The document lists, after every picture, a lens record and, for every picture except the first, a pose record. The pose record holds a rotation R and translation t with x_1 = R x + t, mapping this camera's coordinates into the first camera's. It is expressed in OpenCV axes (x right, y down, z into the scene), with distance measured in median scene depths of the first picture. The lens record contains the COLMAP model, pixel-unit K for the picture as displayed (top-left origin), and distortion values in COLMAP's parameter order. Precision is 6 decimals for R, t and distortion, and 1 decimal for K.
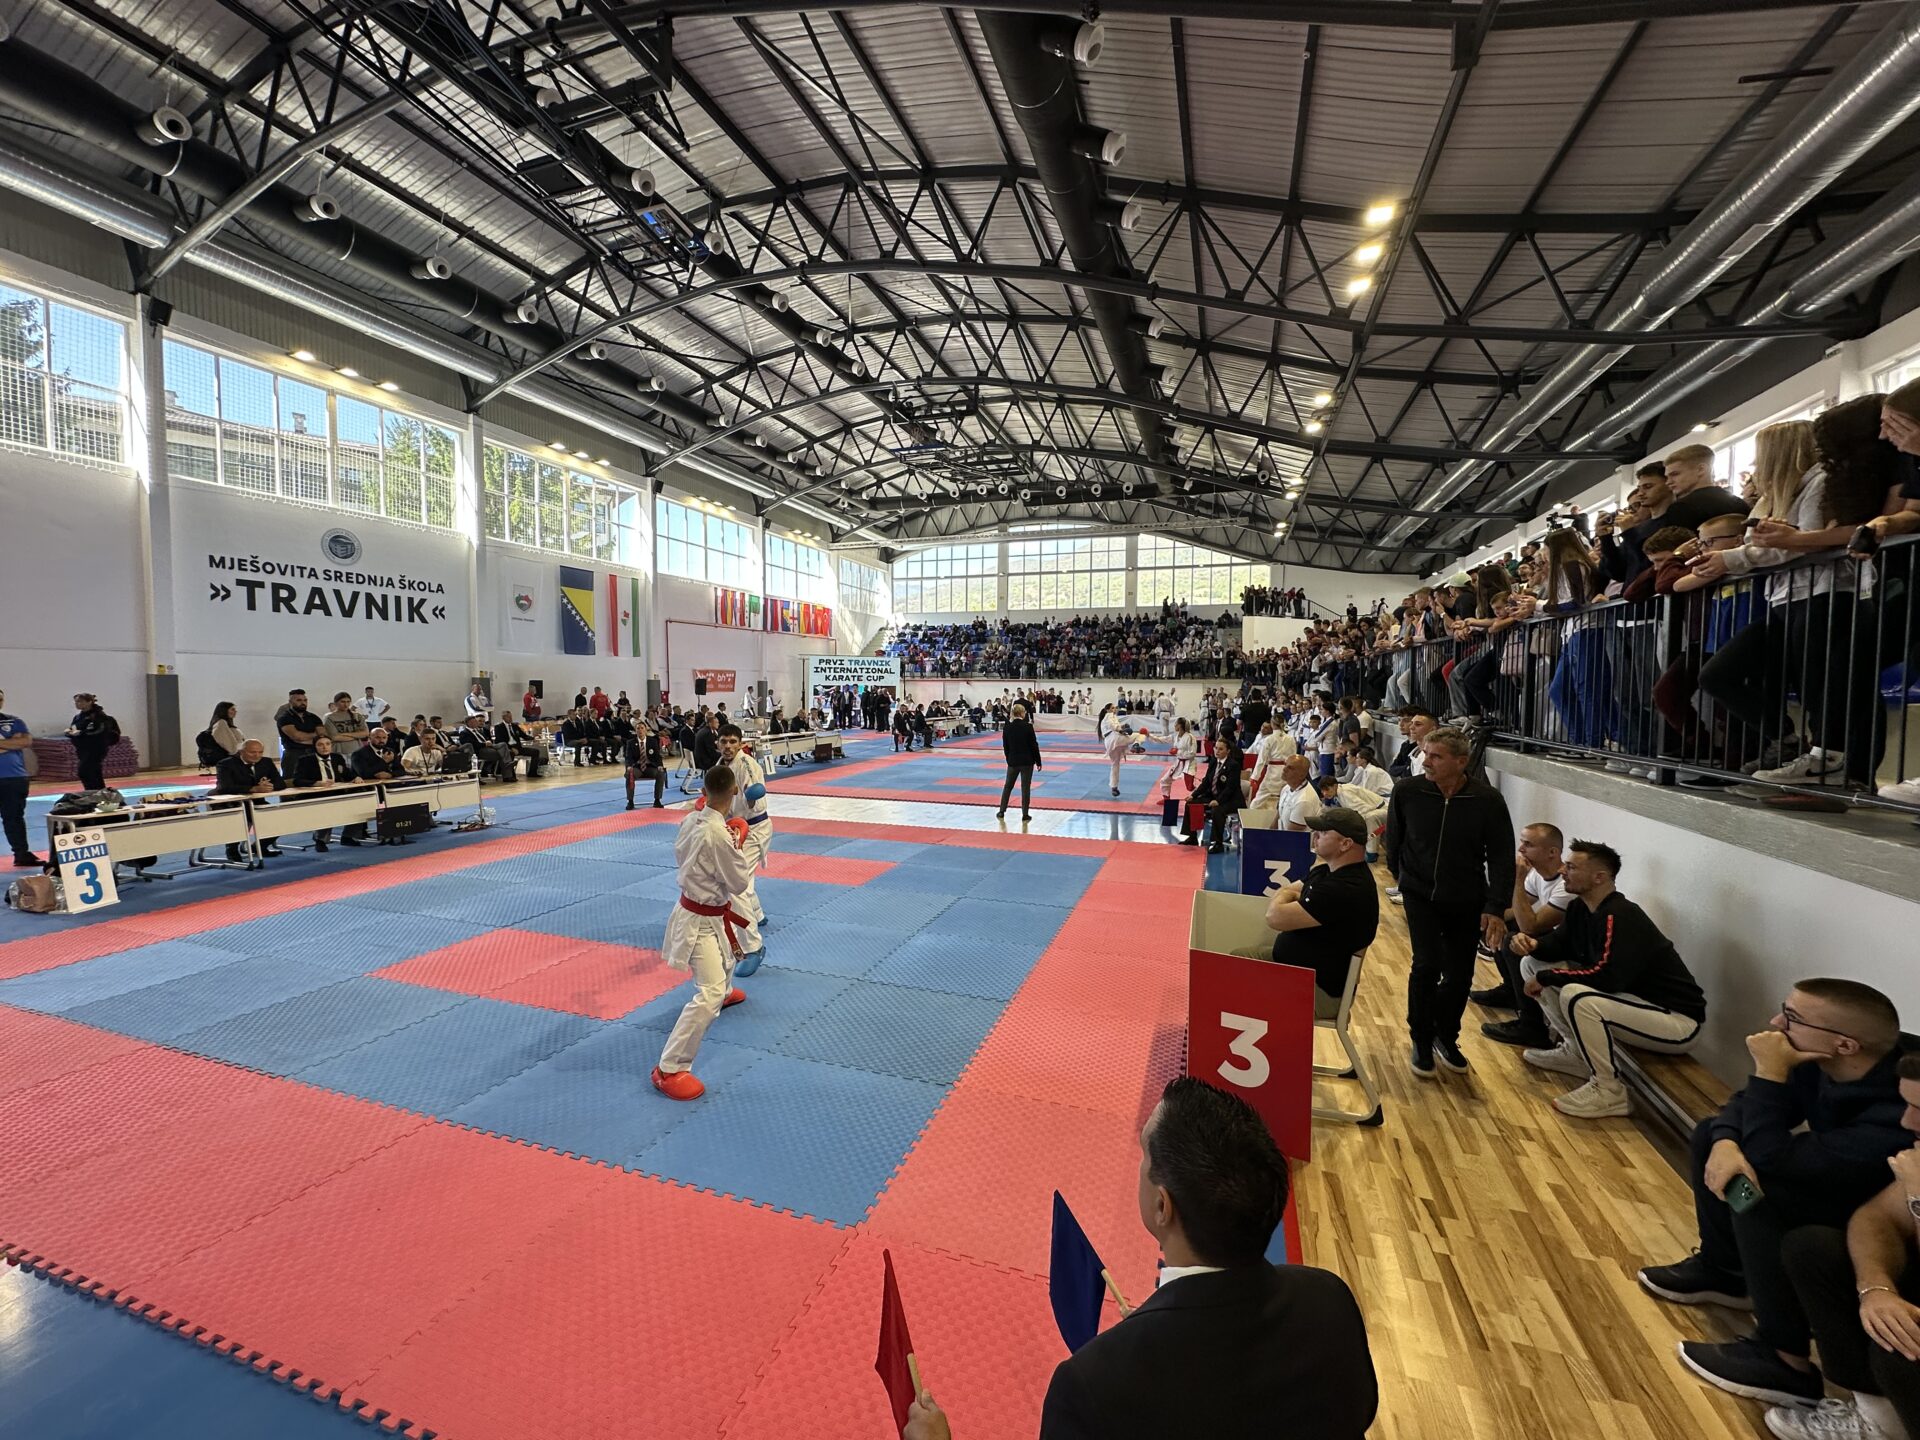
lens RADIAL K [[762.8, 0, 960.0], [0, 762.8, 720.0], [0, 0, 1]] dist [-0.006298, 0.000421]
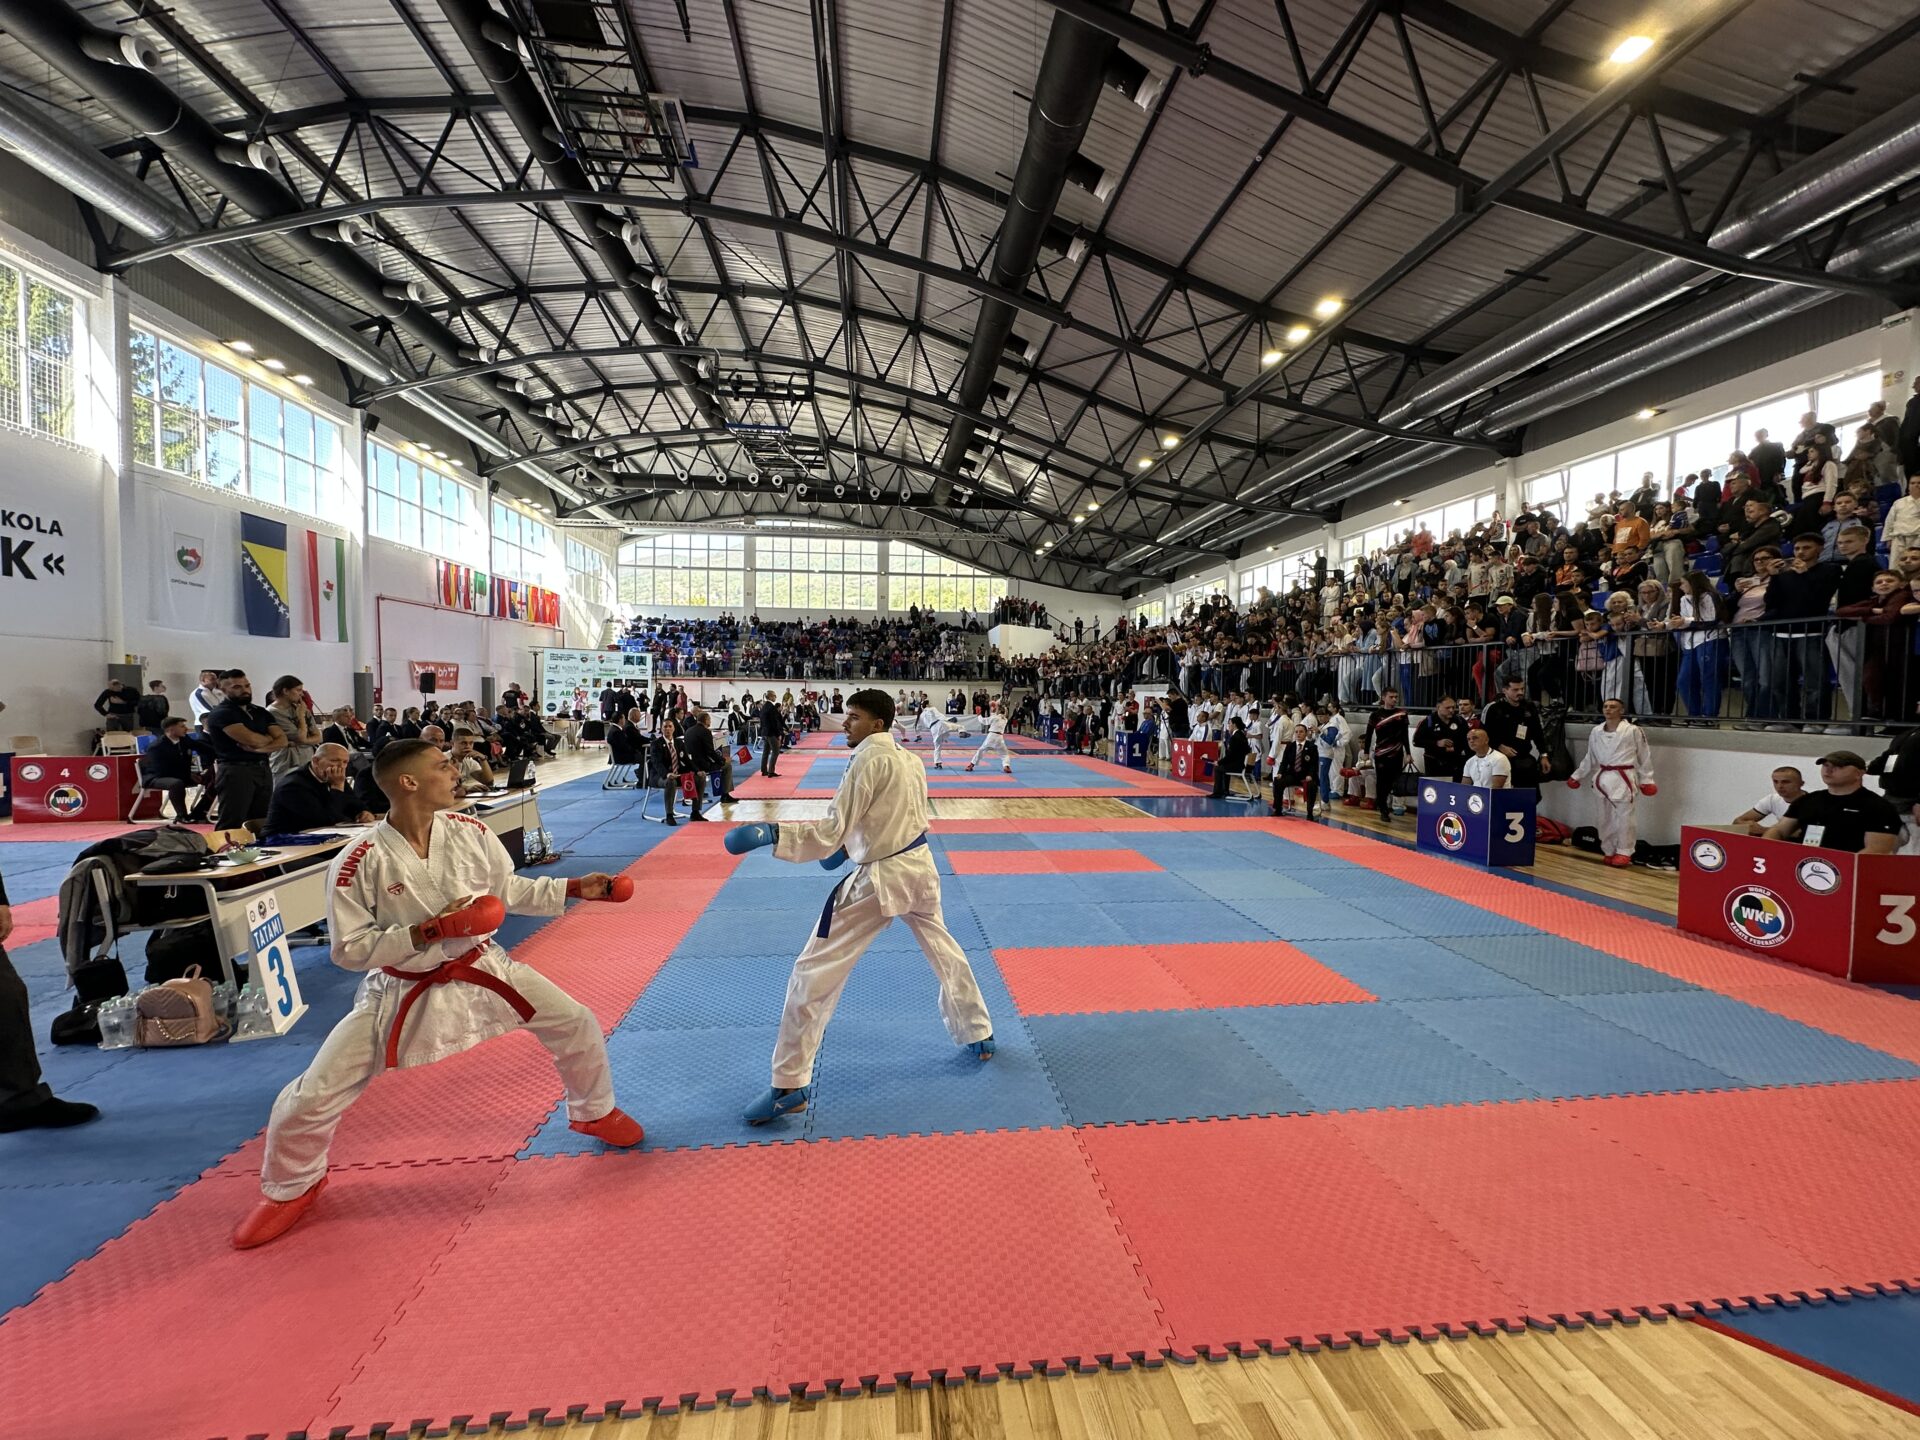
lens RADIAL K [[762.8, 0, 960.0], [0, 762.8, 720.0], [0, 0, 1]] dist [-0.006298, 0.000421]
pose [[0.901599, -0.009504, 0.432468, -0.145796], [0.011687, 0.999929, -0.002389, 0.002863], [-0.432414, 0.007208, 0.901646, 0.036908]]
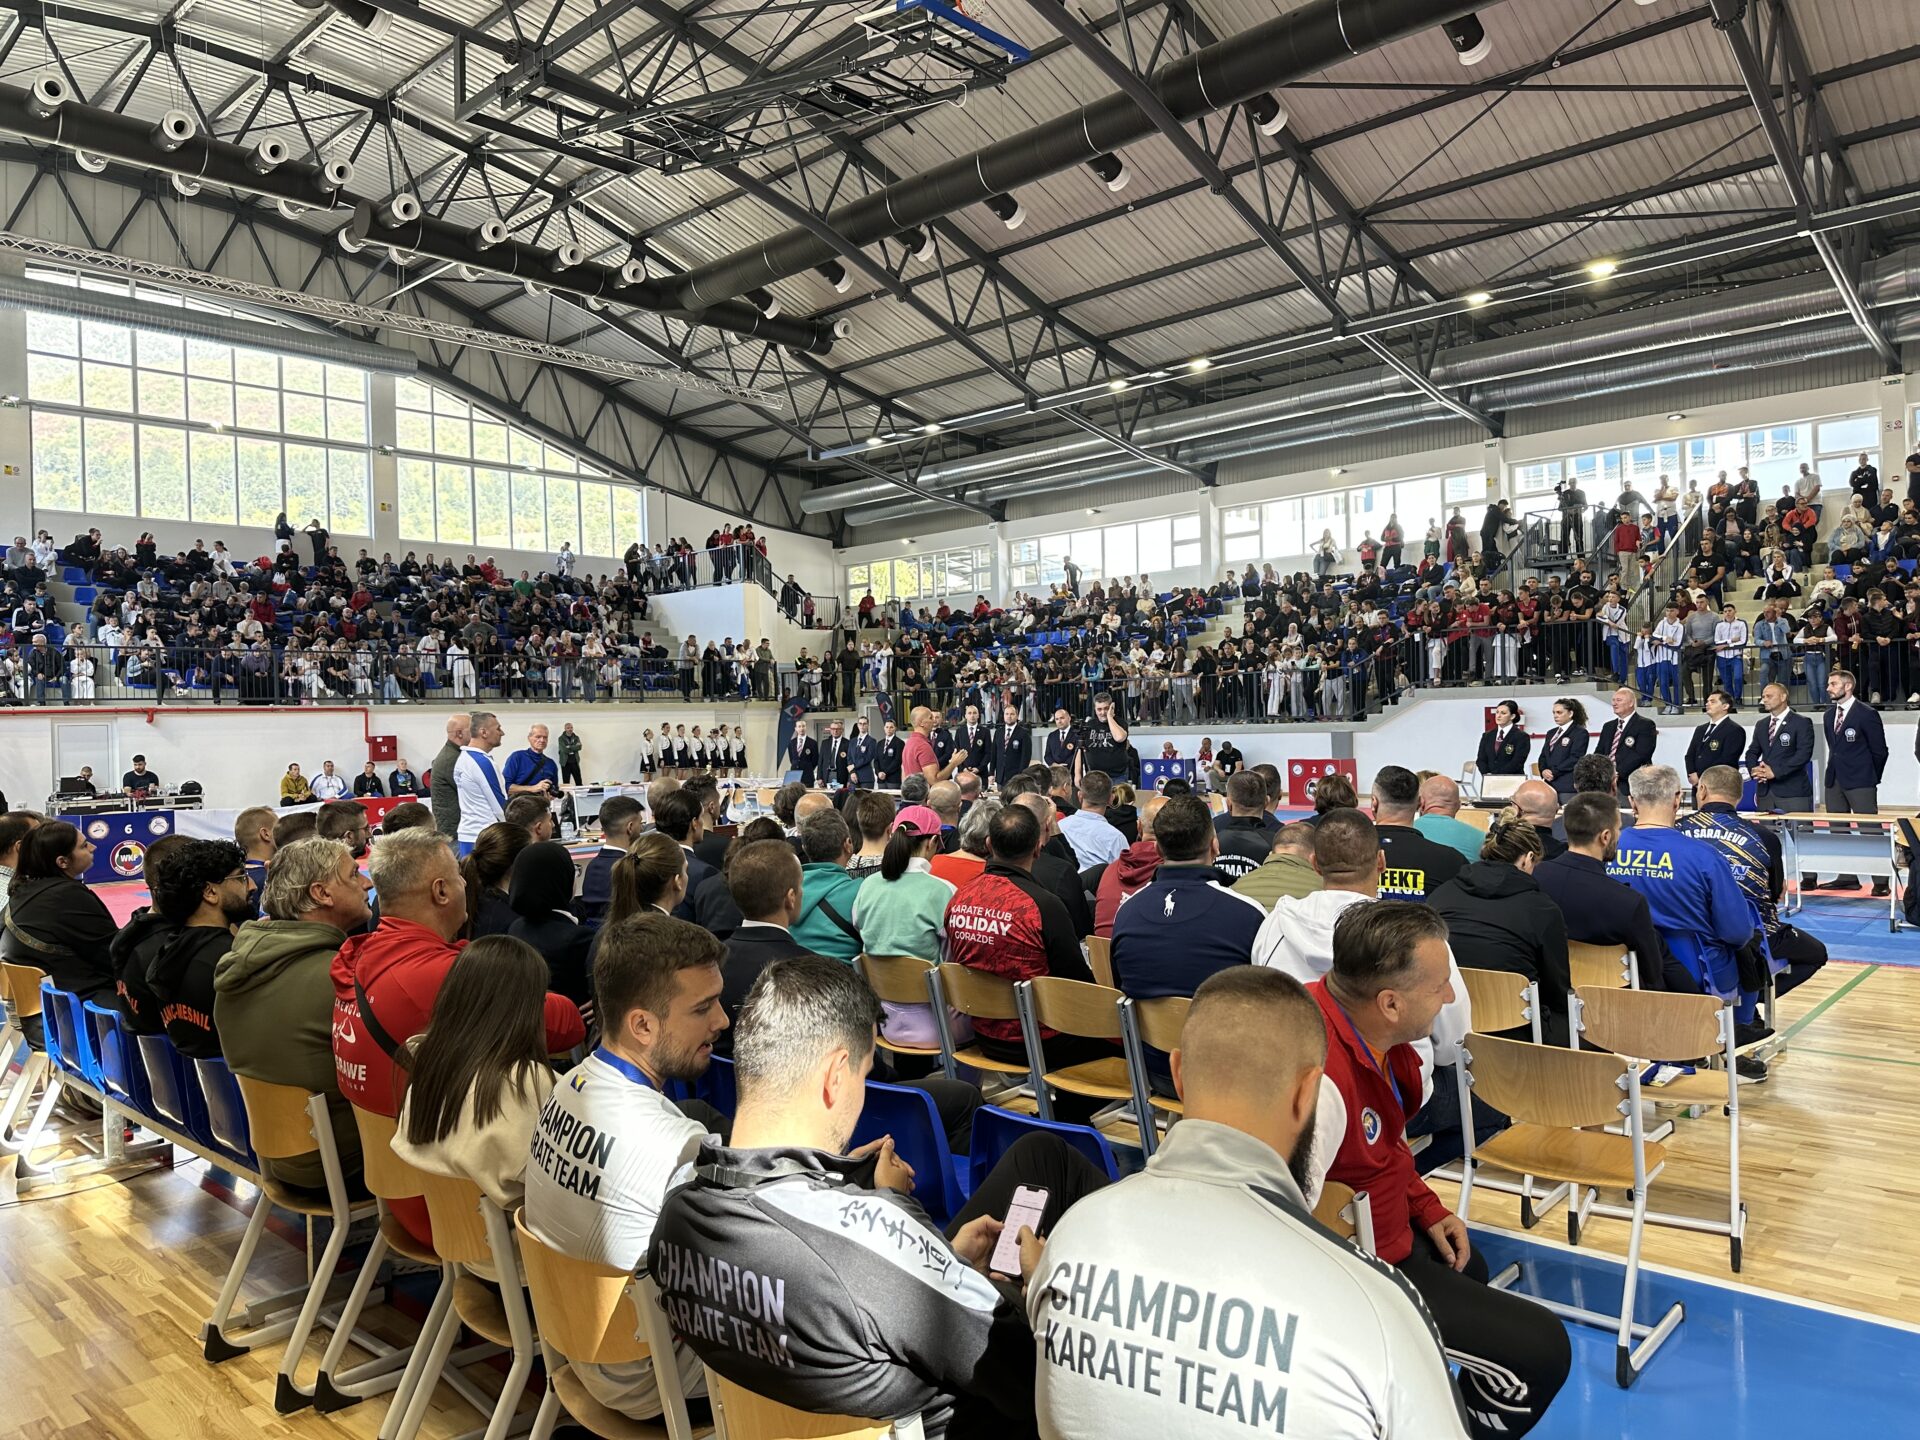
lens RADIAL K [[1342.8, 0, 969.7], [0, 1342.8, 727.9], [0, 0, 1]] dist [0.092352, -0.141160]
pose [[0.391490, -0.018457, 0.919997, -0.399272], [0.068084, 0.997639, -0.008958, -0.016537], [-0.917660, 0.066144, 0.391823, 0.473791]]
